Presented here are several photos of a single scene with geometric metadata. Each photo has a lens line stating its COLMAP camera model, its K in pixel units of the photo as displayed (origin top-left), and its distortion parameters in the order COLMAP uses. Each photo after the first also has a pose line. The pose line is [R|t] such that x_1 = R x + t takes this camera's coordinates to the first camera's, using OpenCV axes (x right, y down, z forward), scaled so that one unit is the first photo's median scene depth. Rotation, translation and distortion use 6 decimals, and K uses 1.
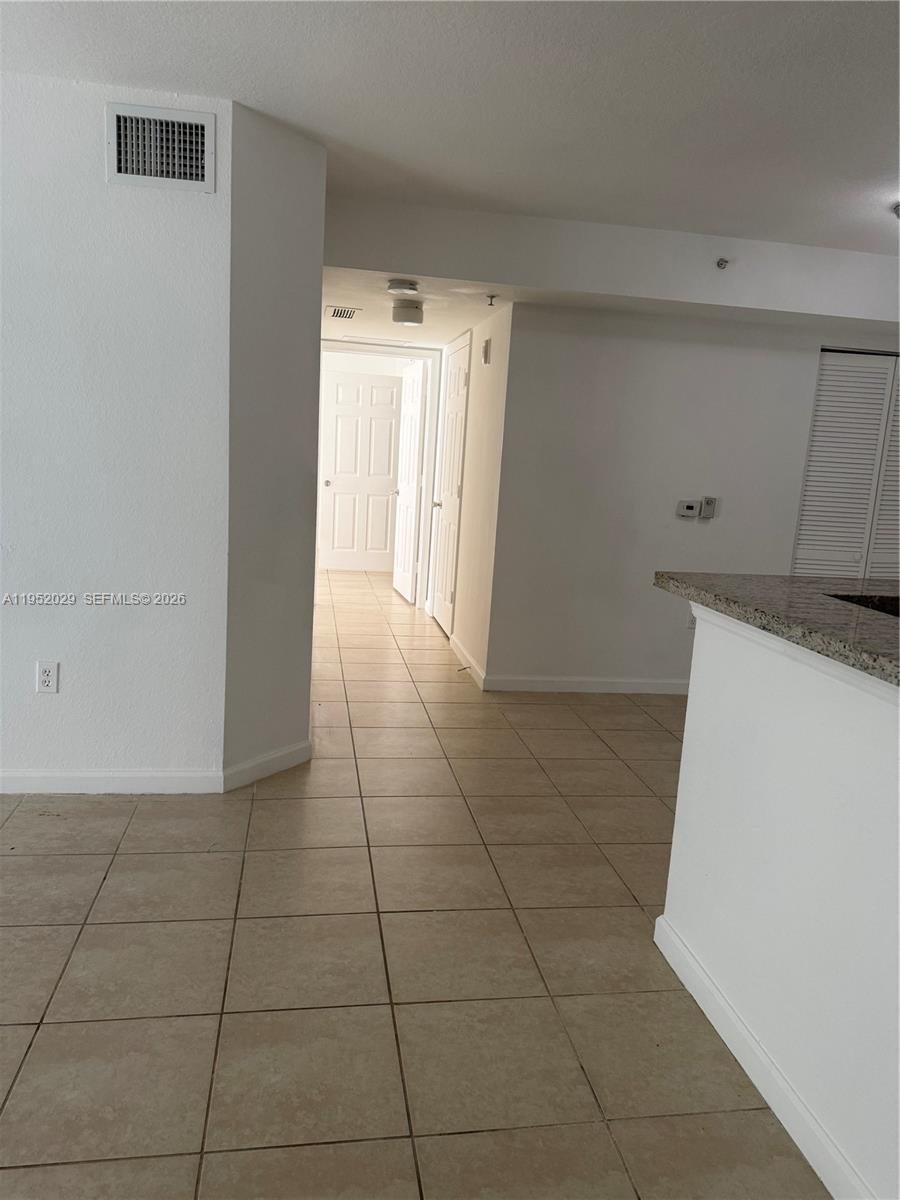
lens RADIAL K [[834.0, 0, 430.0], [0, 834.0, 596.7], [0, 0, 1]] dist [0.081234, -0.119190]
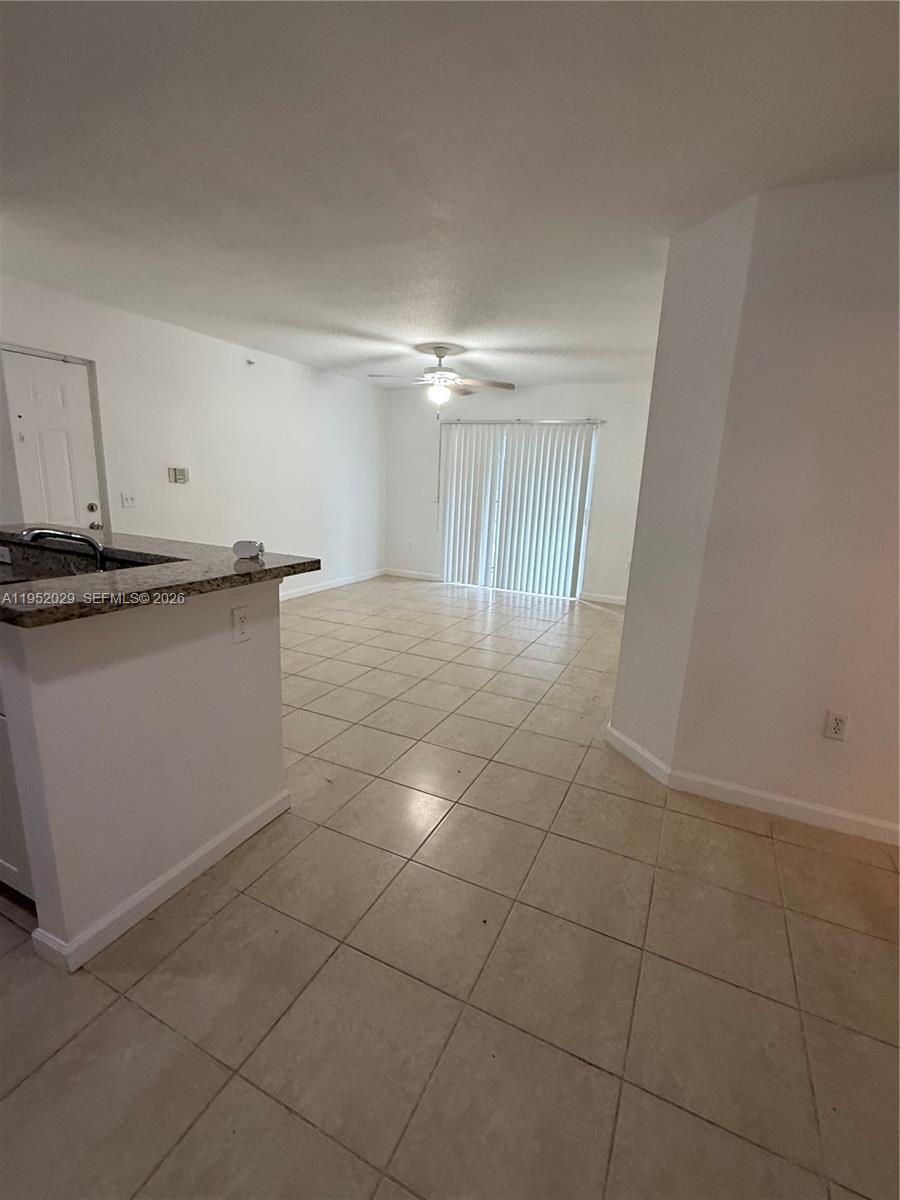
lens RADIAL K [[539.4, 0, 450.9], [0, 539.4, 605.7], [0, 0, 1]] dist [0.010235, -0.000139]
pose [[-0.554361, 0.111472, -0.824777, 0.716089], [-0.219760, 0.936214, 0.274241, -0.198155], [0.802739, 0.333282, -0.494504, 1.333186]]
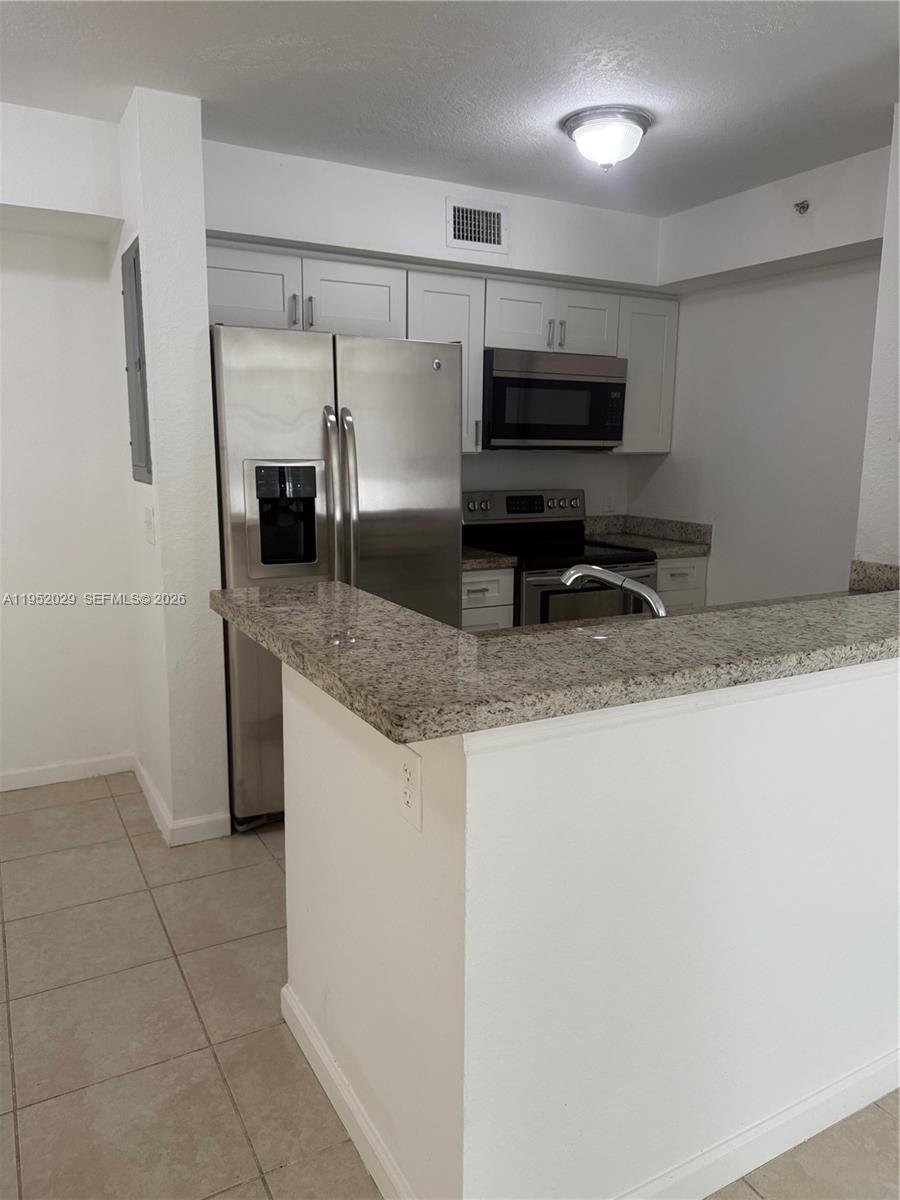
lens RADIAL K [[844.1, 0, 452.2], [0, 844.1, 596.2], [0, 0, 1]] dist [0.099257, -0.161592]
pose [[-0.358517, -0.229563, 0.904857, -0.108866], [0.131390, 0.947235, 0.292373, -0.179998], [-0.924231, 0.223710, -0.309438, 0.910648]]
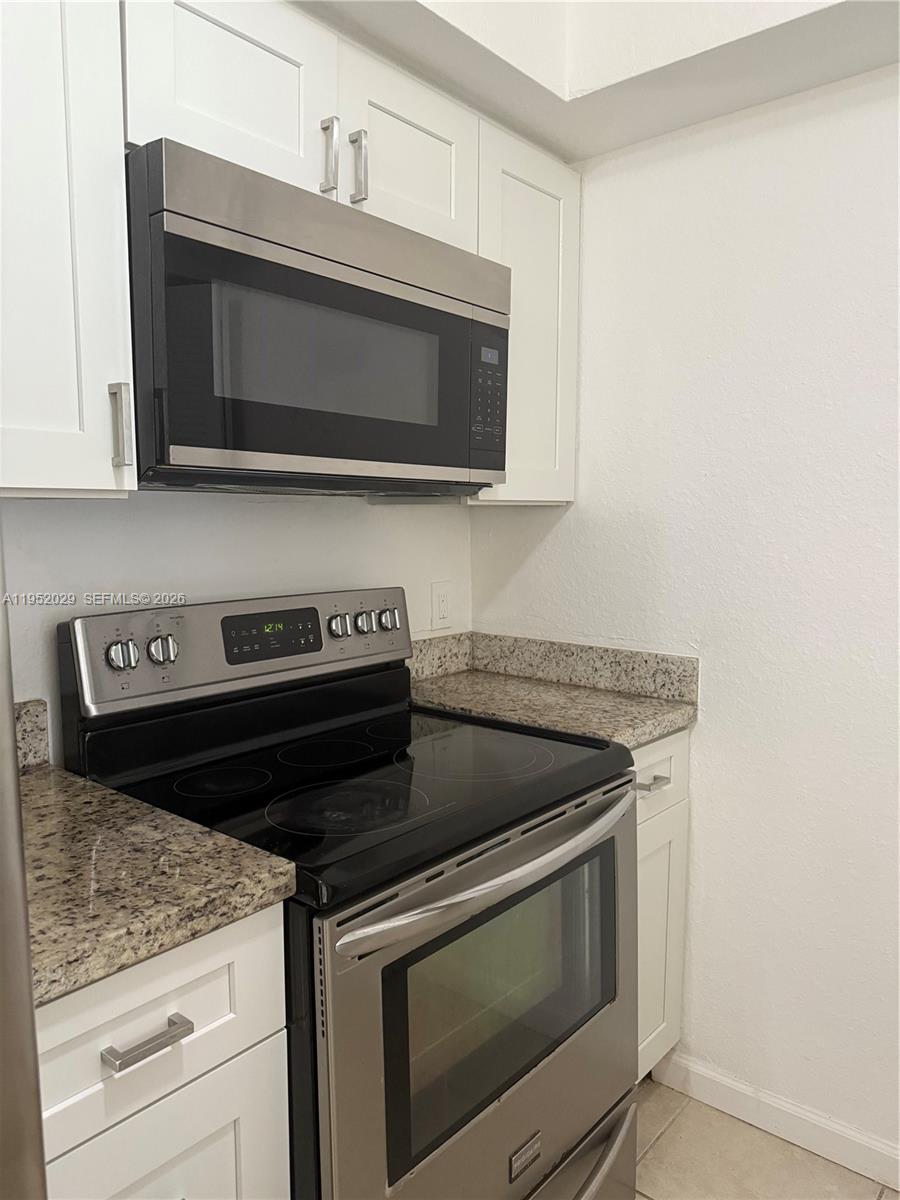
lens RADIAL K [[847.7, 0, 447.0], [0, 847.7, 607.7], [0, 0, 1]] dist [0.095332, -0.121352]
pose [[-0.667691, -0.143484, 0.730480, 0.745977], [0.090103, 0.958460, 0.270622, -0.040656], [-0.738966, 0.246511, -0.627027, 0.558761]]
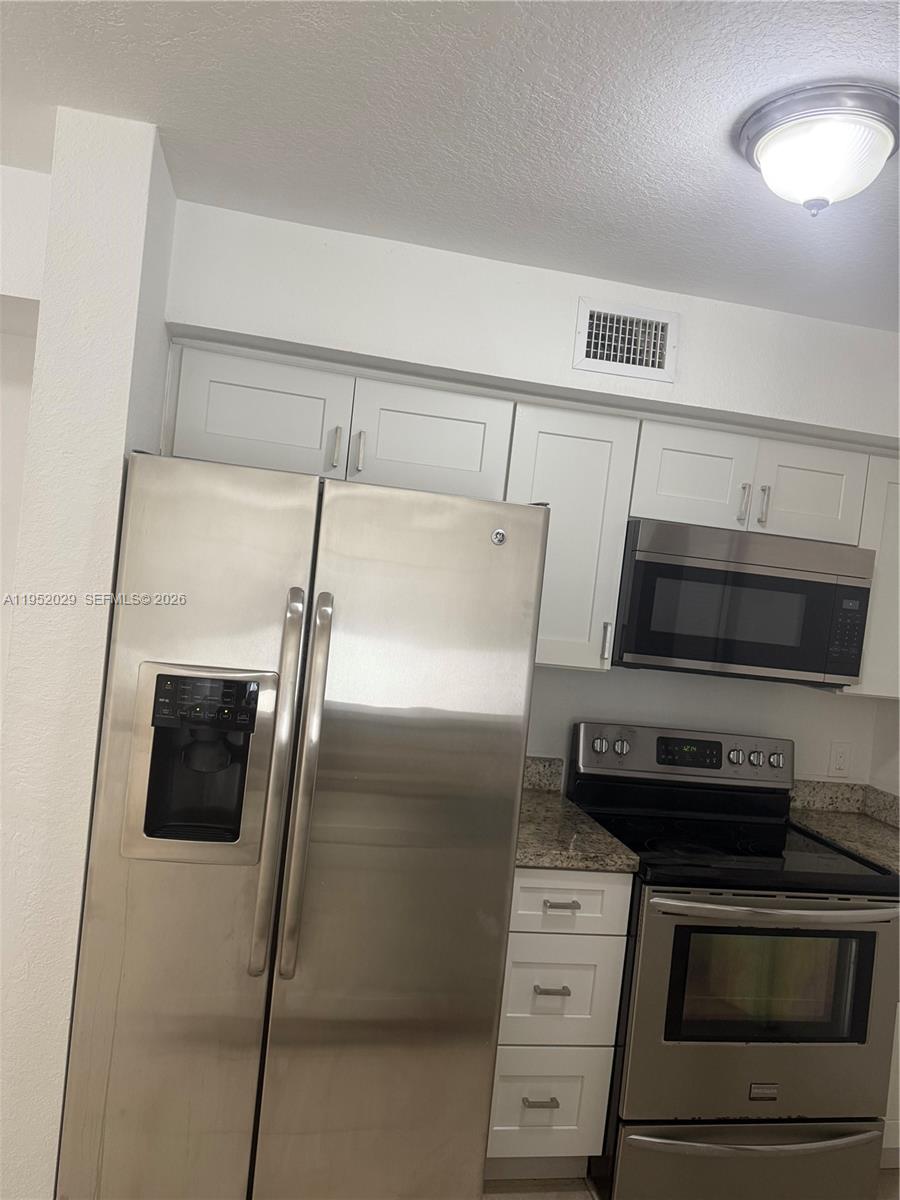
lens RADIAL K [[847.7, 0, 447.0], [0, 847.7, 607.7], [0, 0, 1]] dist [0.095332, -0.121352]
pose [[-0.049664, -0.091205, 0.994593, 0.290807], [0.065513, 0.993380, 0.094365, -0.155266], [-0.996615, 0.069845, -0.043360, 0.598027]]
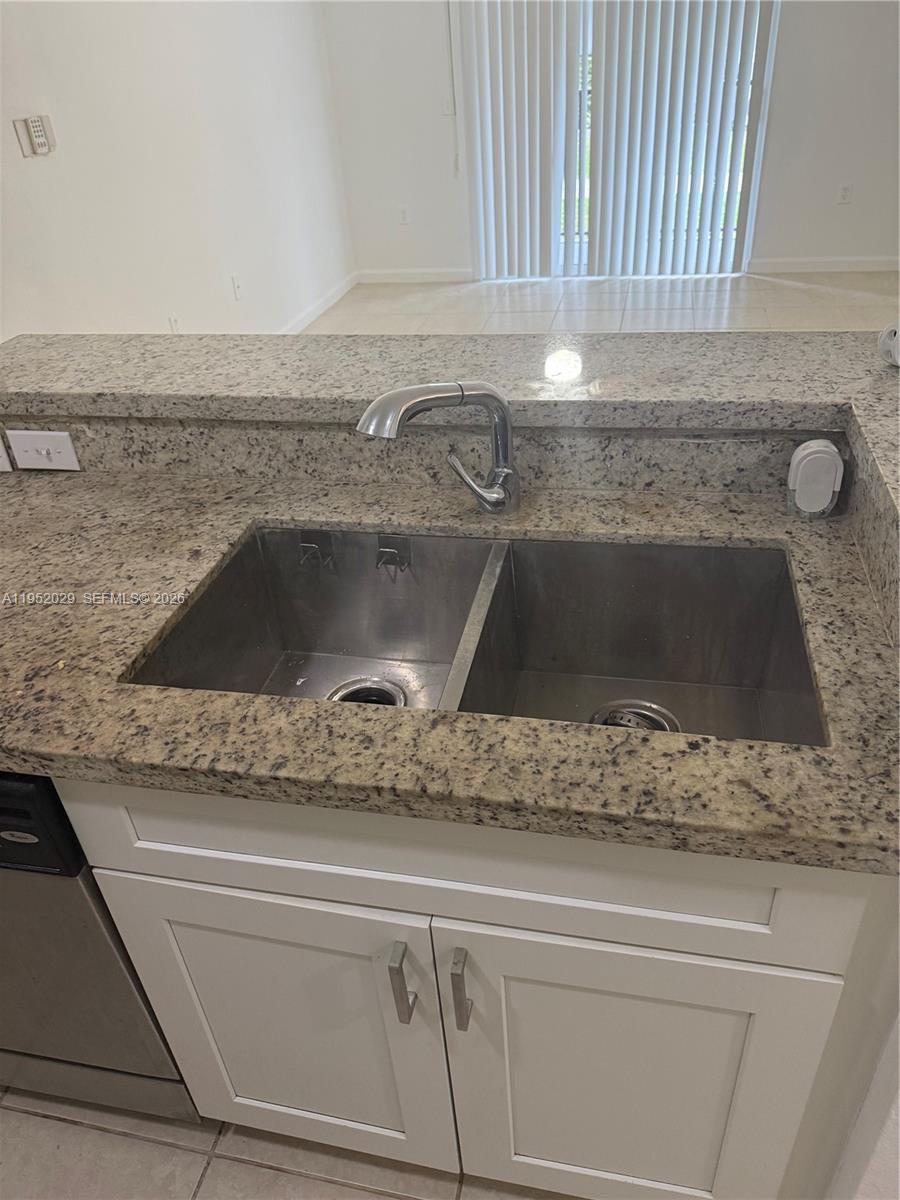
lens RADIAL K [[847.7, 0, 447.0], [0, 847.7, 607.7], [0, 0, 1]] dist [0.095332, -0.121352]
pose [[-0.361169, 0.490582, -0.793023, 0.758079], [-0.113005, 0.821133, 0.559438, -0.121255], [0.925628, 0.291667, -0.241130, 0.692541]]
